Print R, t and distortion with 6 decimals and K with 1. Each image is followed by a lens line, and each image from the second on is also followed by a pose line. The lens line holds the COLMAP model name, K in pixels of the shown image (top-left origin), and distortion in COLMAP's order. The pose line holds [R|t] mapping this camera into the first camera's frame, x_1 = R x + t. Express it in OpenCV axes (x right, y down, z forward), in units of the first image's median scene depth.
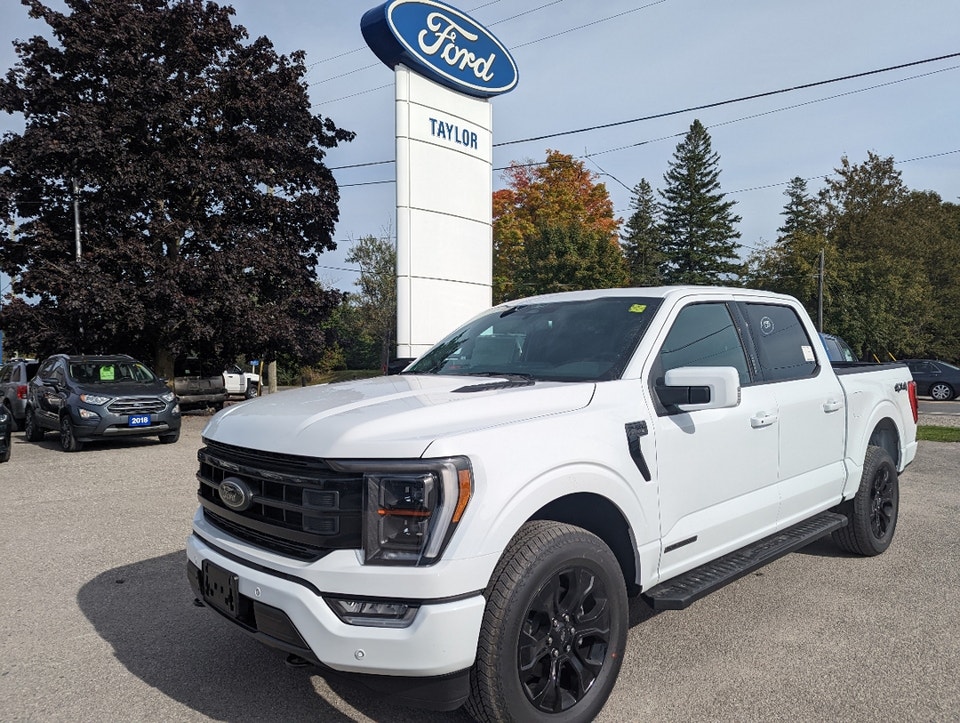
lens RADIAL K [[666.4, 0, 478.1], [0, 666.4, 359.7], [0, 0, 1]] dist [0.038368, -0.023851]
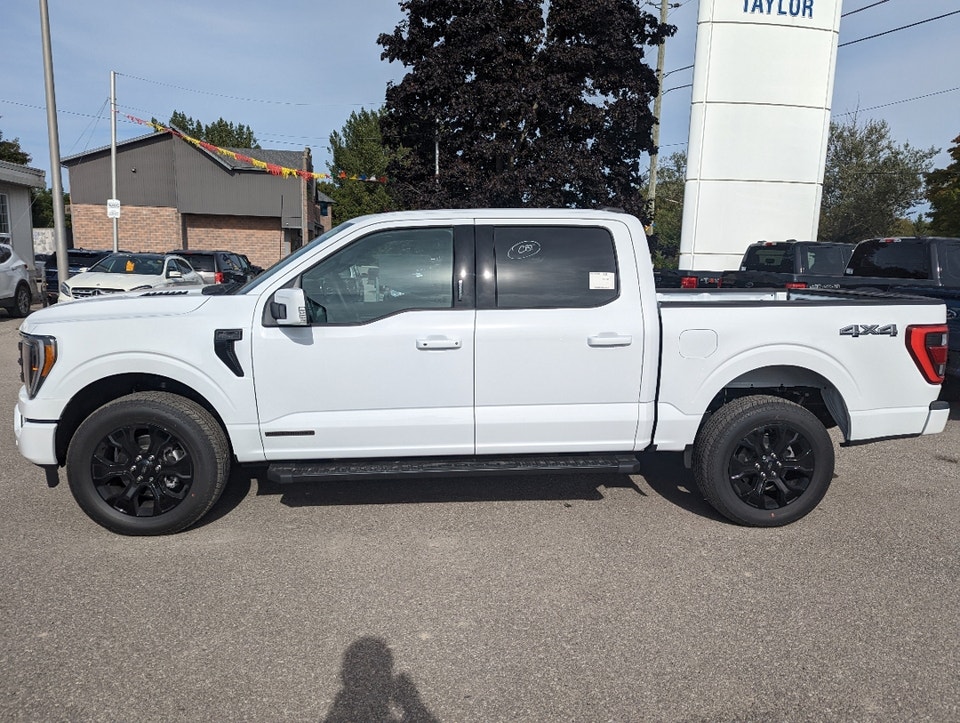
lens RADIAL K [[666.4, 0, 484.0], [0, 666.4, 357.2], [0, 0, 1]] dist [0.038368, -0.023851]
pose [[0.792507, 0.109992, -0.599862, 0.238401], [-0.025088, 0.988649, 0.148135, -0.009488], [0.609347, -0.102349, 0.786270, 0.044386]]
